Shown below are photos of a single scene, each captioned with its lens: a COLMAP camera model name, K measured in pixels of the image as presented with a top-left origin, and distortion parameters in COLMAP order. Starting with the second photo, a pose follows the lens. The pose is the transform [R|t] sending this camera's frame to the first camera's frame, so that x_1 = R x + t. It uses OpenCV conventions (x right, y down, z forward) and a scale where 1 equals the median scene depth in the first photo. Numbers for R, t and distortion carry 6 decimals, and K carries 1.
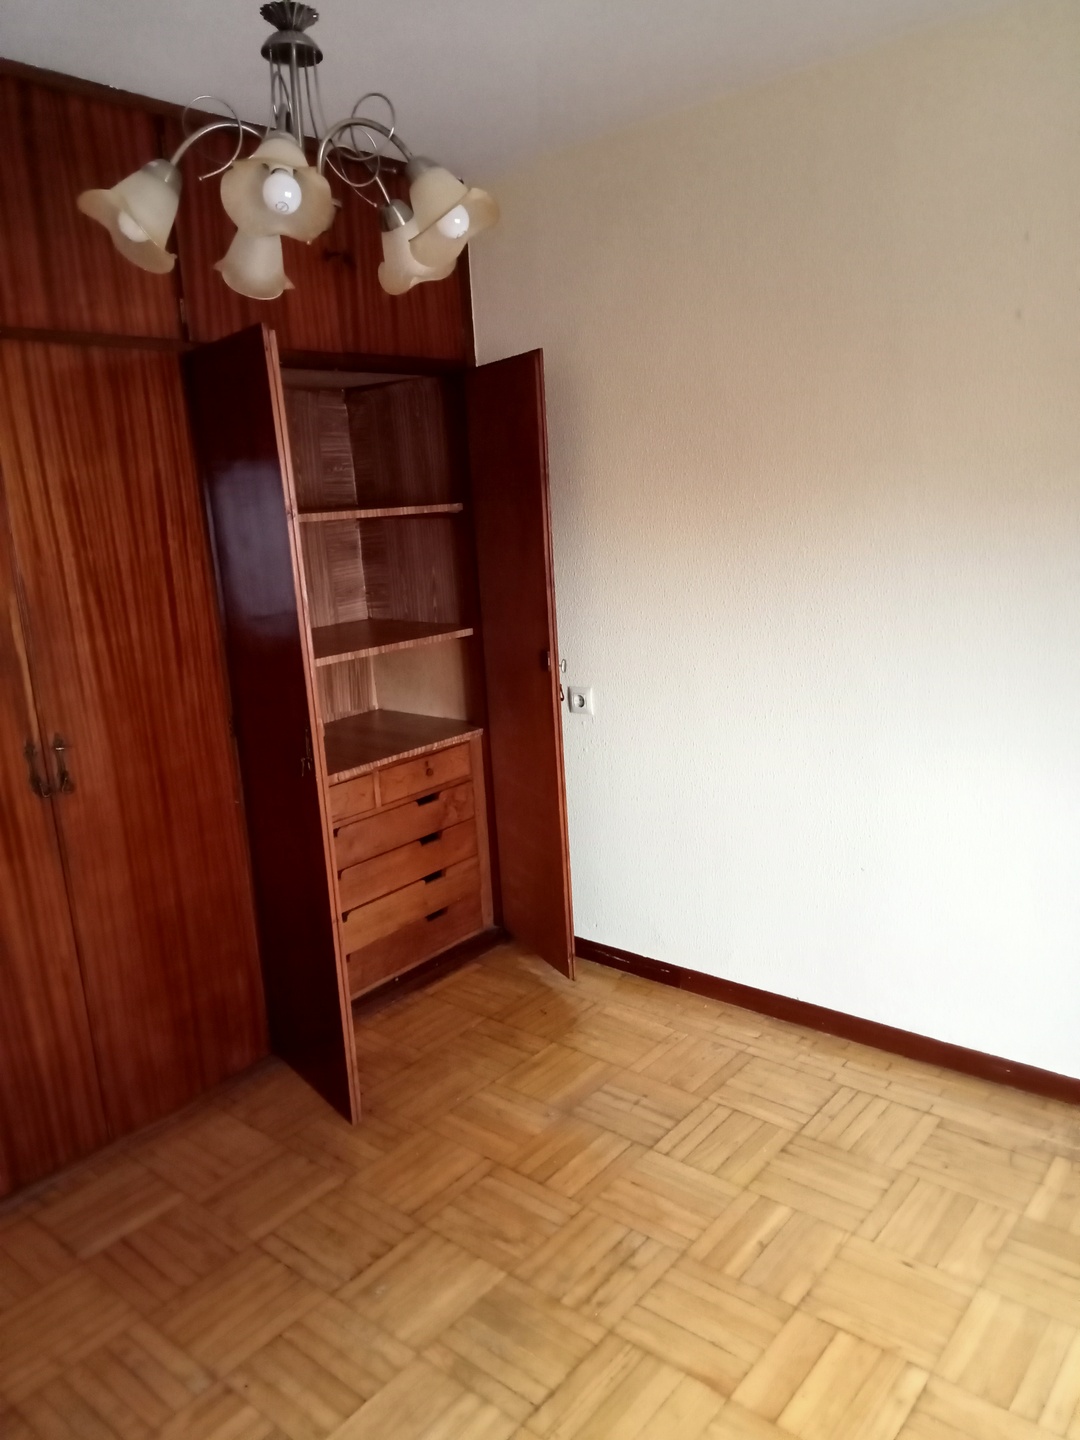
lens RADIAL K [[1067.6, 0, 536.7], [0, 1067.6, 721.0], [0, 0, 1]] dist [0.003203, -0.001986]
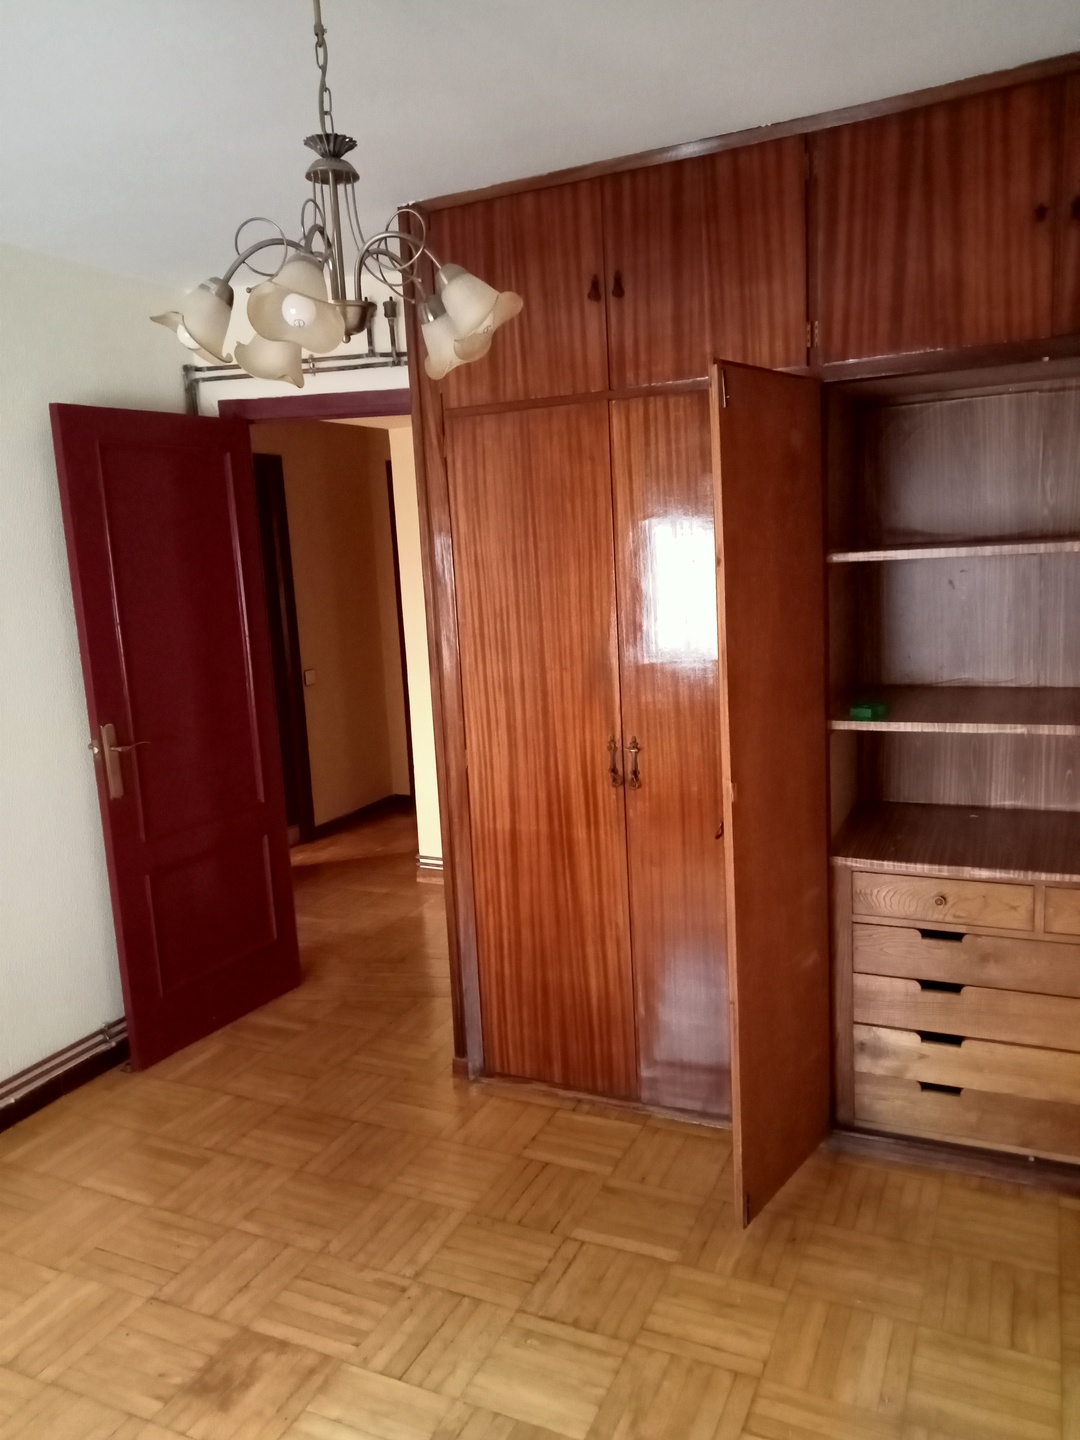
lens RADIAL K [[1067.6, 0, 536.7], [0, 1067.6, 721.0], [0, 0, 1]] dist [0.003203, -0.001986]
pose [[0.252262, 0.201381, -0.946472, 0.597729], [-0.167358, 0.972445, 0.162301, -0.170778], [0.953077, 0.117457, 0.279014, 0.575202]]
